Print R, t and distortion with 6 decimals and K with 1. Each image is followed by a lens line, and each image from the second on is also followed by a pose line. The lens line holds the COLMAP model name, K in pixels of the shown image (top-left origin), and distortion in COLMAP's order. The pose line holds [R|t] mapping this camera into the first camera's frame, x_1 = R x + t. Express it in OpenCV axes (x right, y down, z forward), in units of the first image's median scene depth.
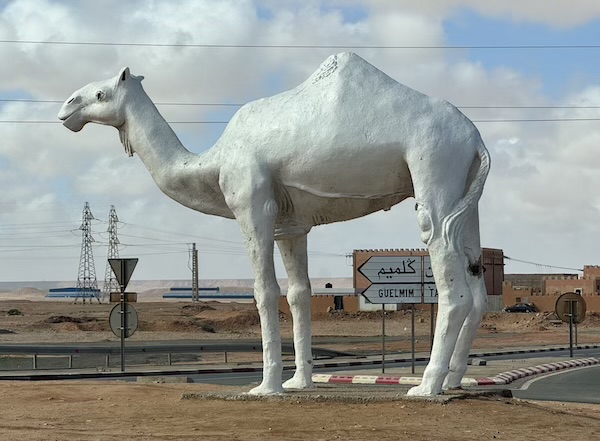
lens RADIAL K [[1756.5, 0, 300.0], [0, 1756.5, 220.5], [0, 0, 1]] dist [-0.010980, 0.377941]
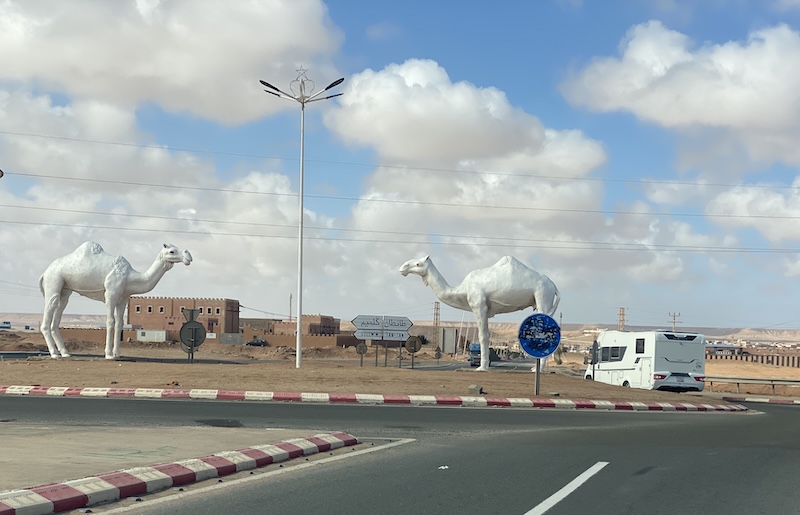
lens RADIAL K [[1338.8, 0, 400.0], [0, 1338.8, 257.5], [0, 0, 1]] dist [-0.063311, -0.037176]
pose [[0.965690, 0.048297, 0.255165, -0.687931], [-0.044662, 0.998801, -0.020025, -0.038041], [-0.255827, 0.007942, 0.966690, -1.067143]]
